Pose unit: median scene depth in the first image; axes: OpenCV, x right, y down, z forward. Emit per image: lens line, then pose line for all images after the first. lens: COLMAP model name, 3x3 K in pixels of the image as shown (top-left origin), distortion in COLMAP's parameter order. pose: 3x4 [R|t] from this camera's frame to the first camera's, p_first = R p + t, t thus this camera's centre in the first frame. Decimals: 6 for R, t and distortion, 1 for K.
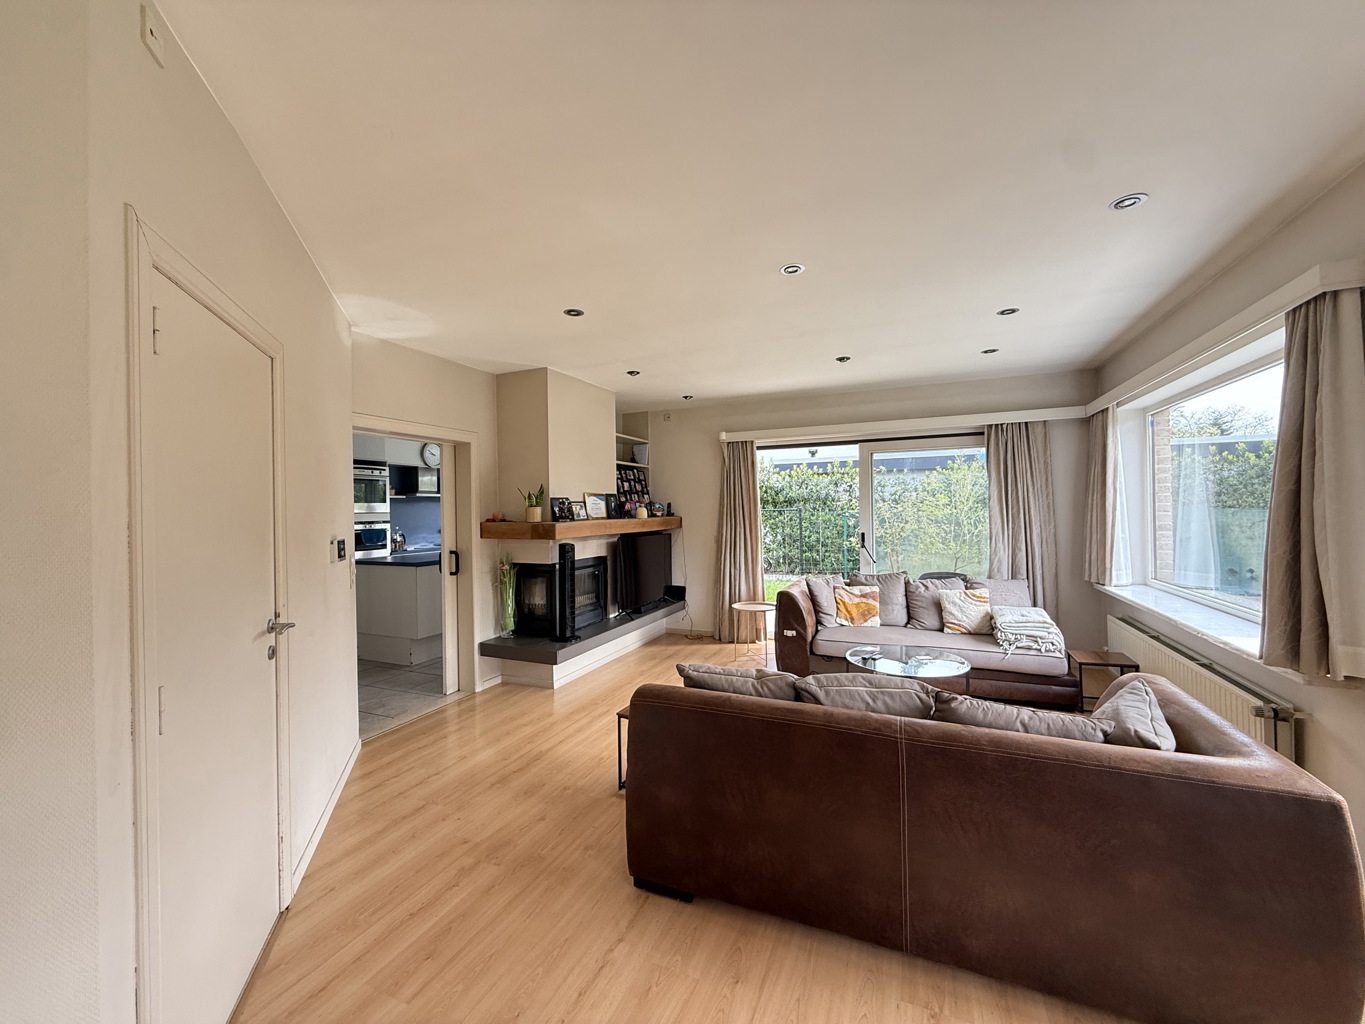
lens RADIAL K [[543.4, 0, 676.6], [0, 543.4, 511.6], [0, 0, 1]] dist [0.002021, 0.000056]
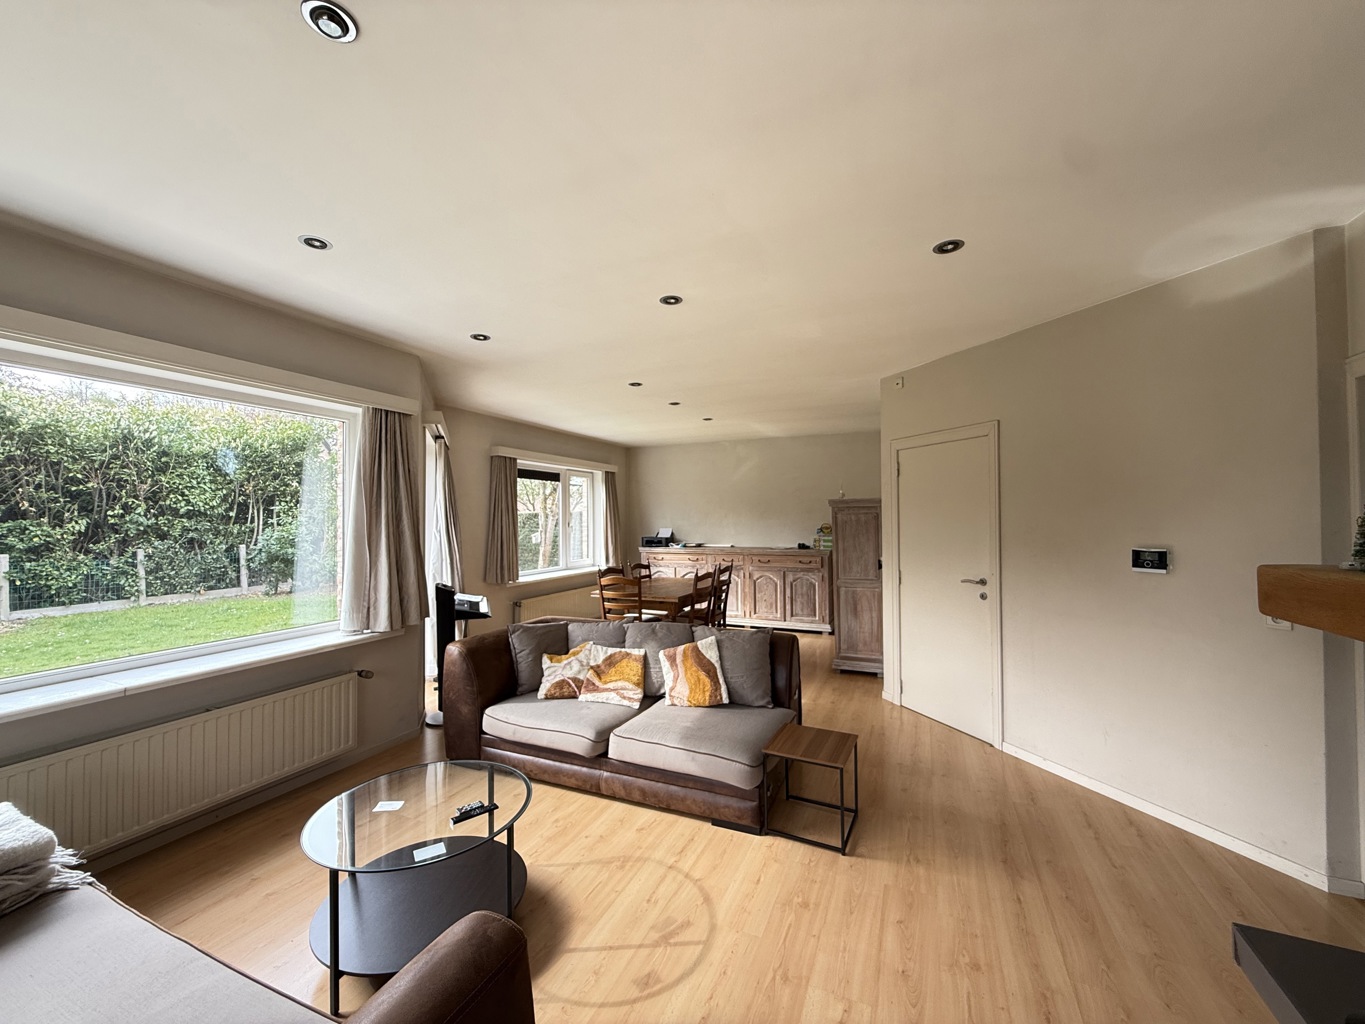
lens RADIAL K [[543.4, 0, 676.6], [0, 543.4, 511.6], [0, 0, 1]] dist [0.002021, 0.000056]
pose [[-0.999737, 0.020571, 0.010096, 0.129832], [0.020445, 0.999714, -0.012423, -0.013972], [-0.010348, -0.012214, -0.999872, 1.320451]]
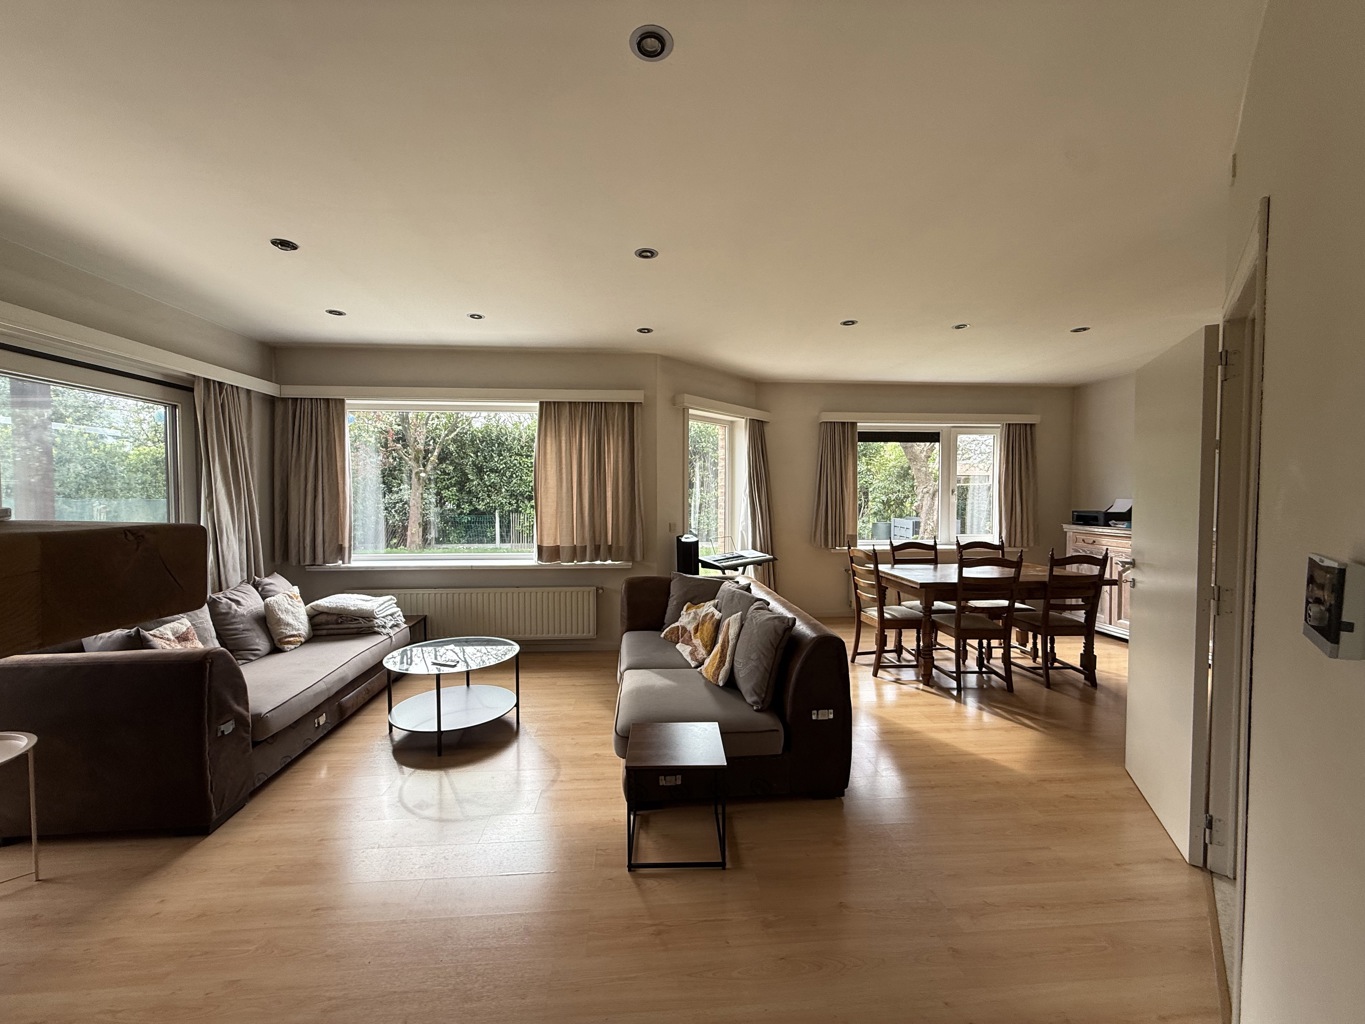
lens RADIAL K [[543.4, 0, 676.6], [0, 543.4, 511.6], [0, 0, 1]] dist [0.002021, 0.000056]
pose [[-0.476650, -0.017938, 0.878910, -0.469181], [0.007136, 0.999680, 0.024272, 0.011758], [-0.879064, 0.017841, -0.476369, 0.932748]]
